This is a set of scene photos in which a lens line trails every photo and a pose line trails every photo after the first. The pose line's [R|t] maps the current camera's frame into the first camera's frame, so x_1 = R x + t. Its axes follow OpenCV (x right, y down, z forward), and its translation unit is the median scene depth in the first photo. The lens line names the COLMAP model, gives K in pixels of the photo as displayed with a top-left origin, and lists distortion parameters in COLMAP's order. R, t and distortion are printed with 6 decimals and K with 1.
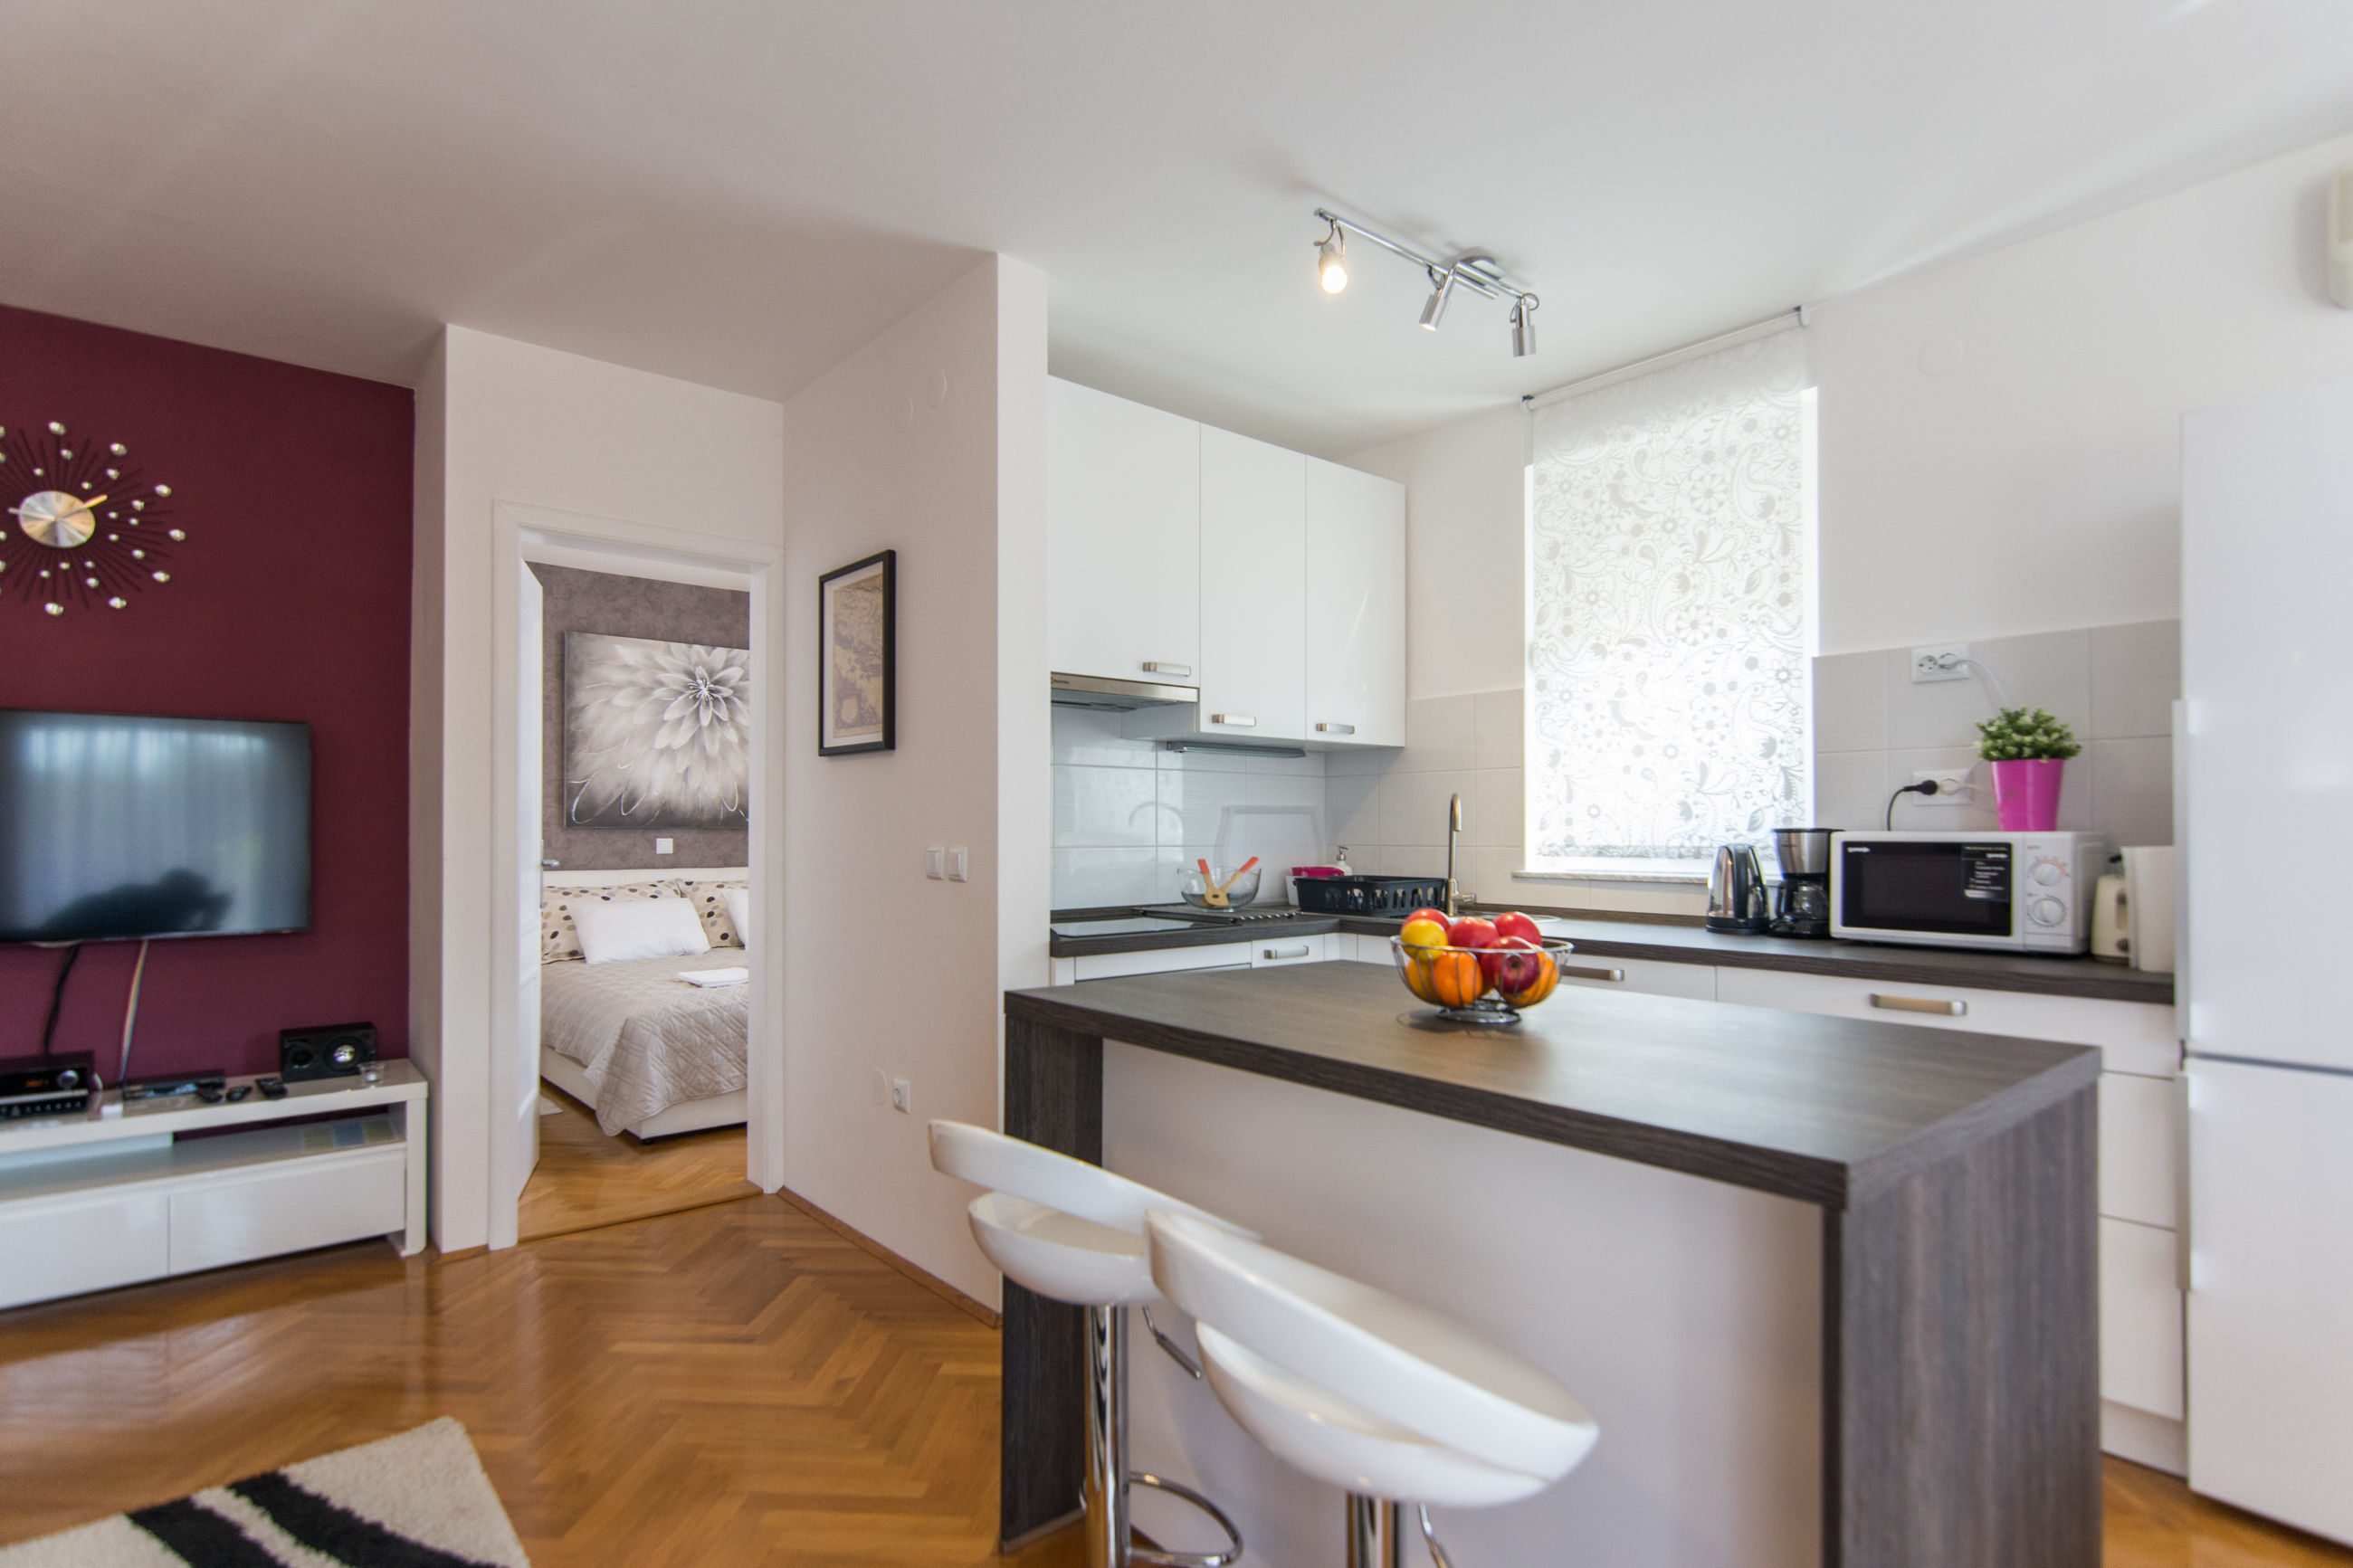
lens RADIAL K [[1152.5, 0, 1170.7], [0, 1152.5, 819.9], [0, 0, 1]] dist [-0.001111, -0.000740]
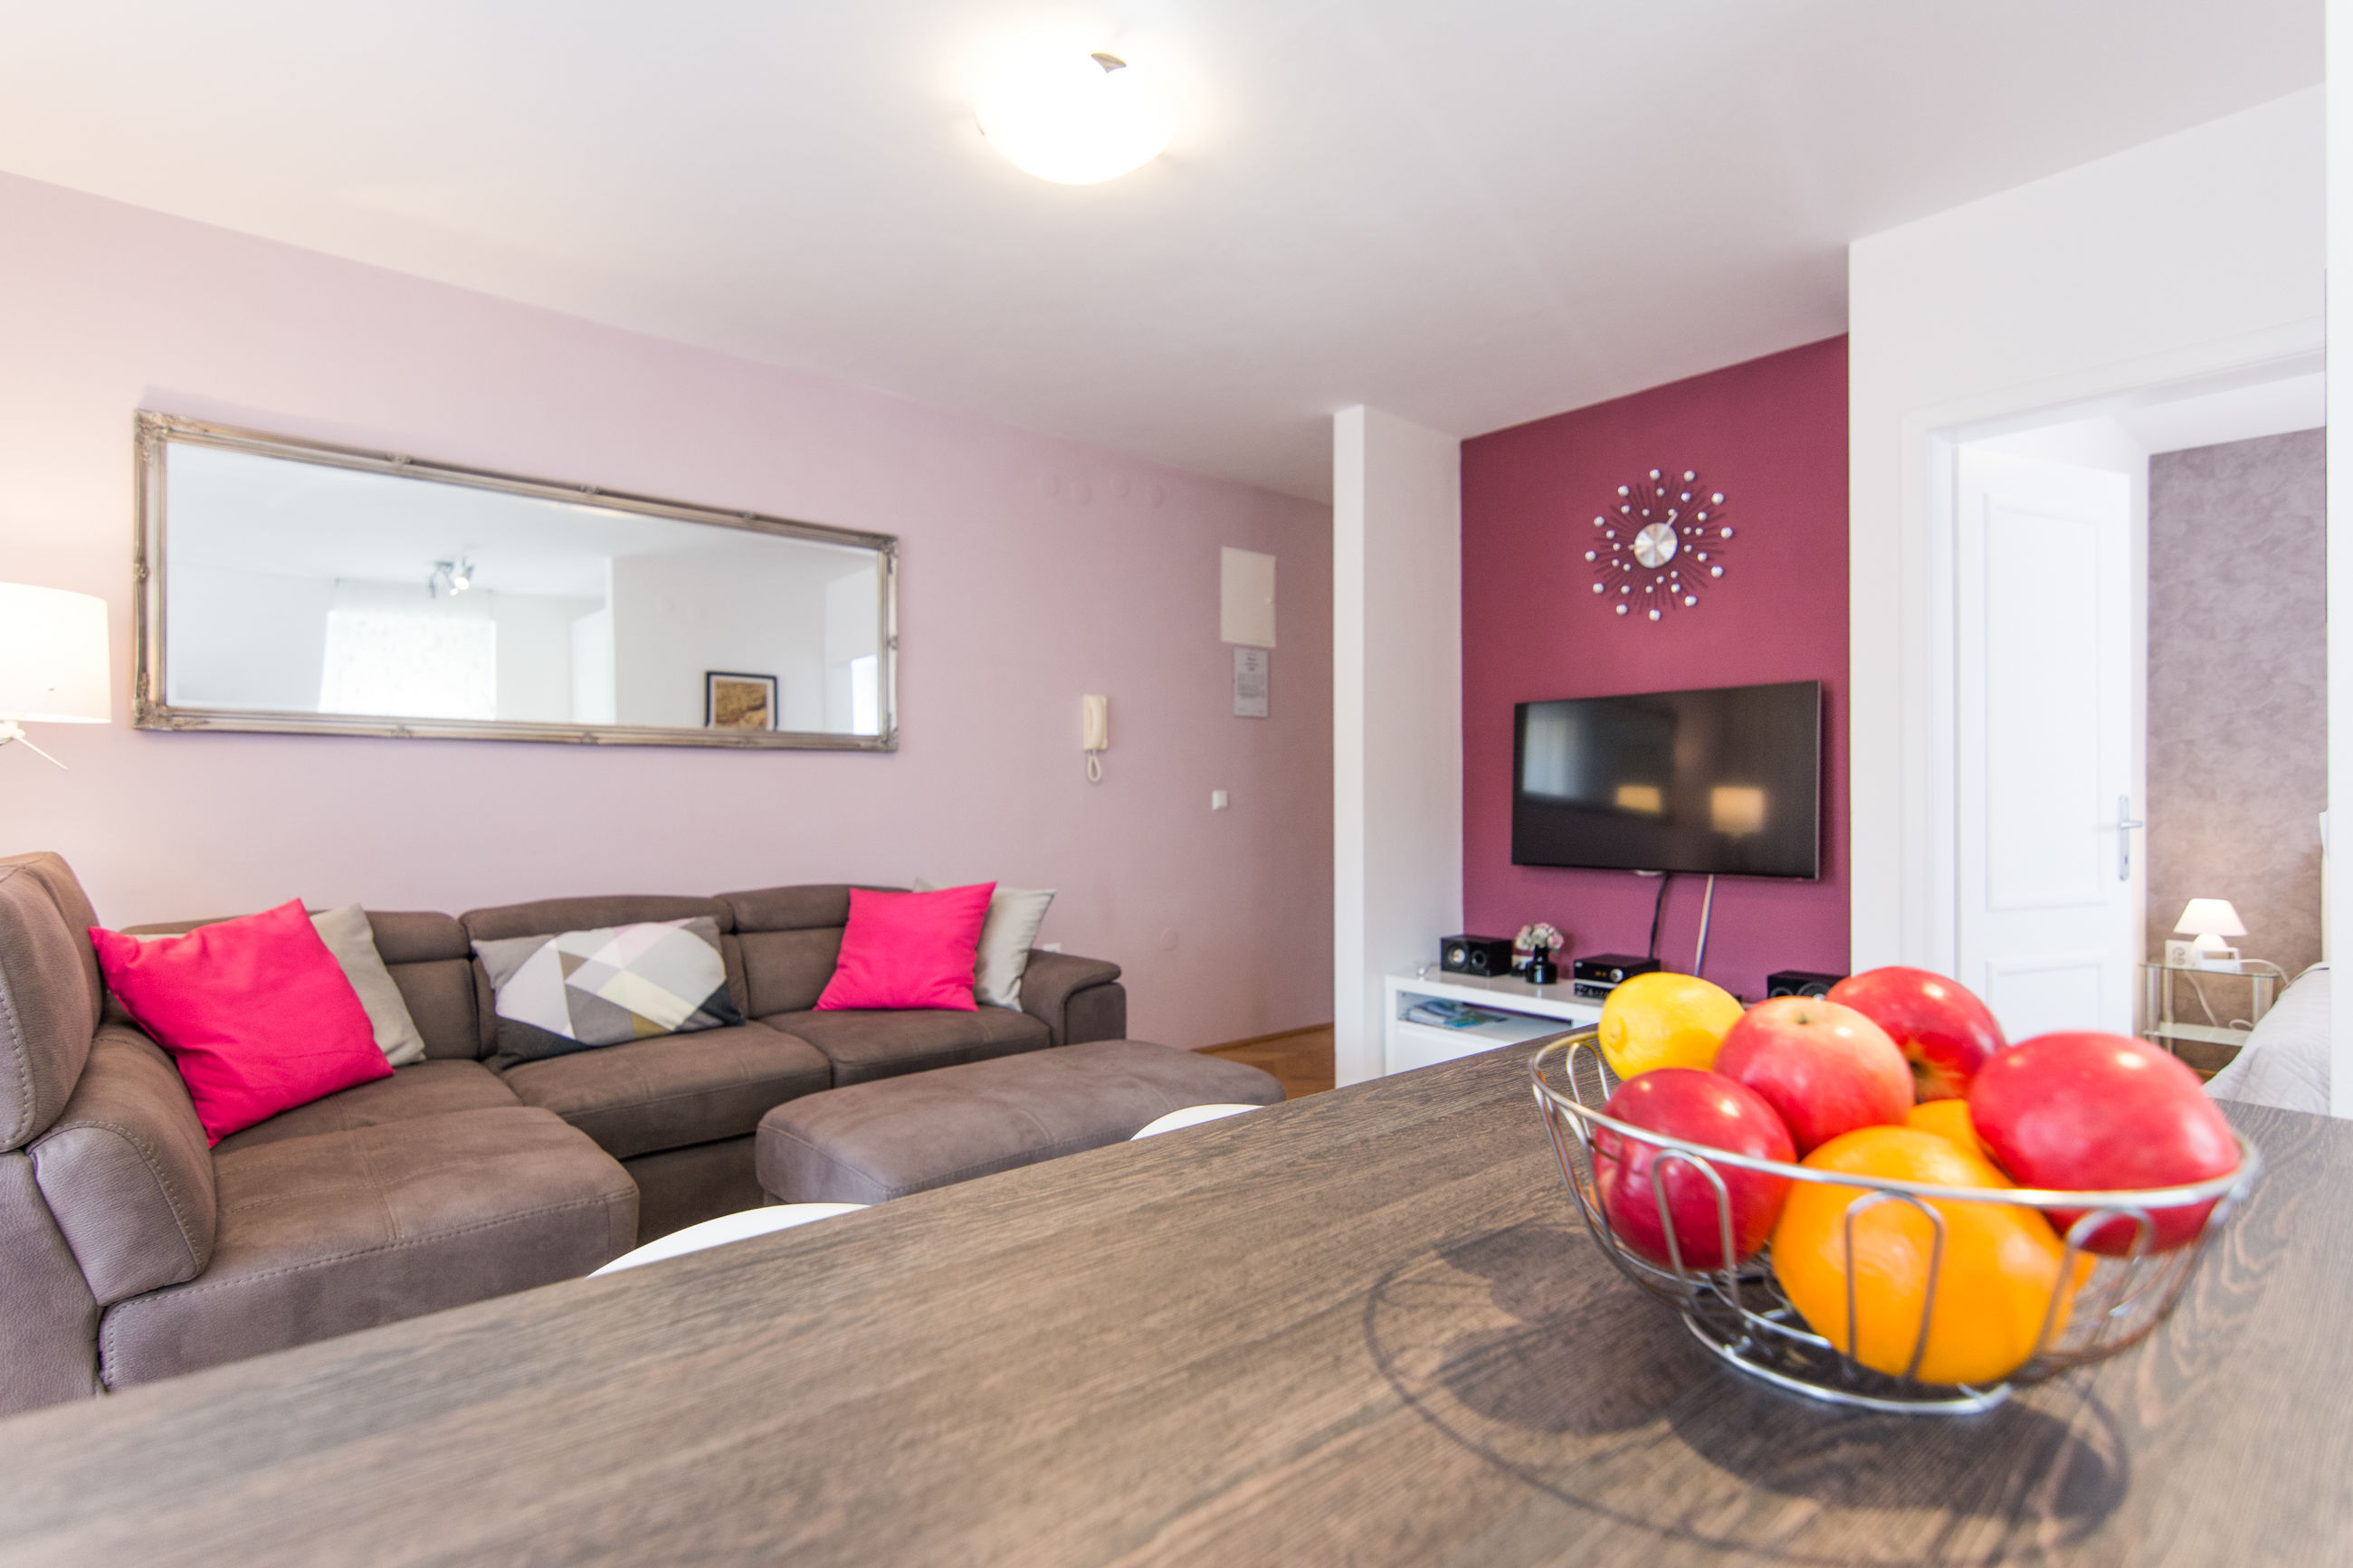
lens RADIAL K [[1152.5, 0, 1172.7], [0, 1152.5, 787.6], [0, 0, 1]] dist [-0.001111, -0.000740]
pose [[0.006174, -0.010622, -0.999925, 0.283157], [0.005715, 0.999928, -0.010586, 0.017475], [0.999965, -0.005649, 0.006234, 0.419362]]
